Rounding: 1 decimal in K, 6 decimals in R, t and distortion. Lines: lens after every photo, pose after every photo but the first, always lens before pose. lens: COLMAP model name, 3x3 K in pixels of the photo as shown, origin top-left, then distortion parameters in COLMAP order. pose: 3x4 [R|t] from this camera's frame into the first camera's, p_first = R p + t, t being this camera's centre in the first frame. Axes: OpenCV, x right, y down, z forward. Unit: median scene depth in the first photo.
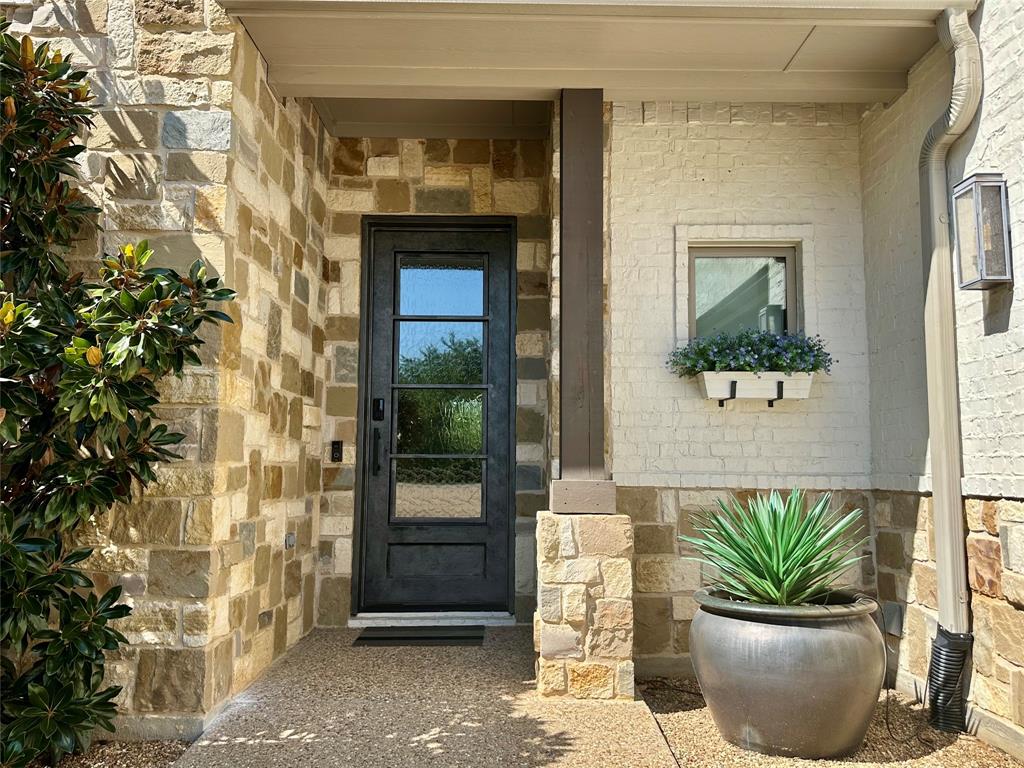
lens RADIAL K [[782.7, 0, 512.0], [0, 782.7, 384.0], [0, 0, 1]] dist [0.049583, -0.000171]
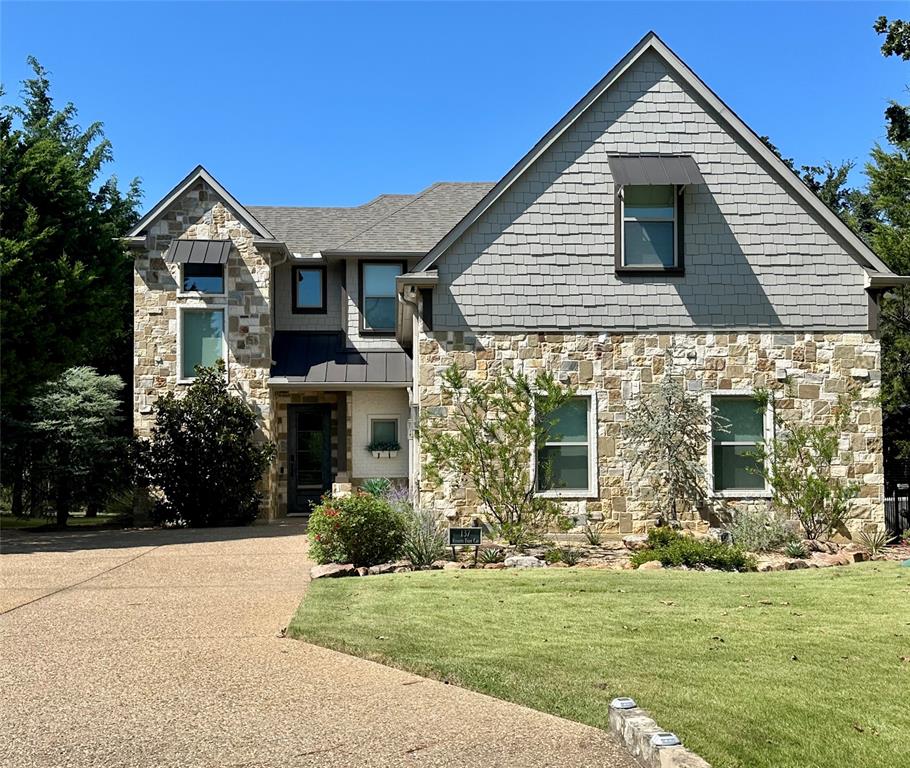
lens RADIAL K [[1216.6, 0, 482.6], [0, 1216.6, 388.2], [0, 0, 1]] dist [0.181721, -0.346482]
pose [[0.997539, -0.012592, 0.068974, 0.401237], [0.009786, 0.999116, 0.040876, -0.648401], [-0.069427, -0.040100, 0.996781, -5.902630]]
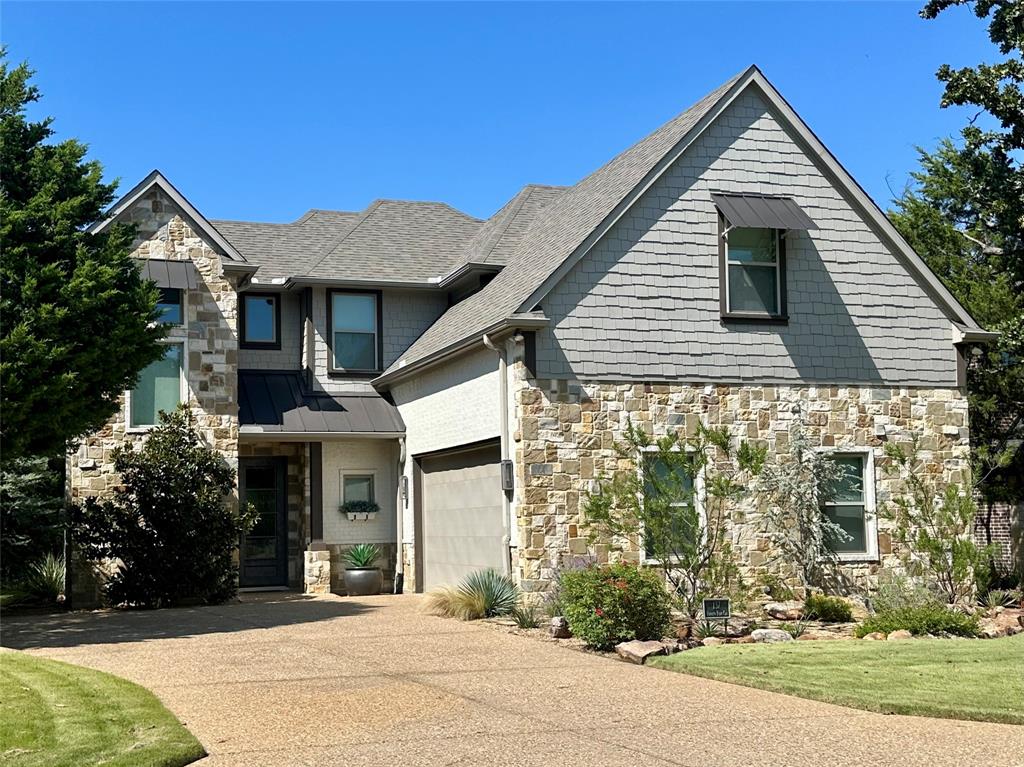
lens RADIAL K [[1463.5, 0, 512.0], [0, 1463.5, 383.5], [0, 0, 1]] dist [0.138685, -0.038368]
pose [[0.941555, 0.006524, 0.336798, -1.394952], [-0.010225, 0.999905, 0.009217, -0.713162], [-0.336705, -0.012122, 0.941532, -5.919179]]
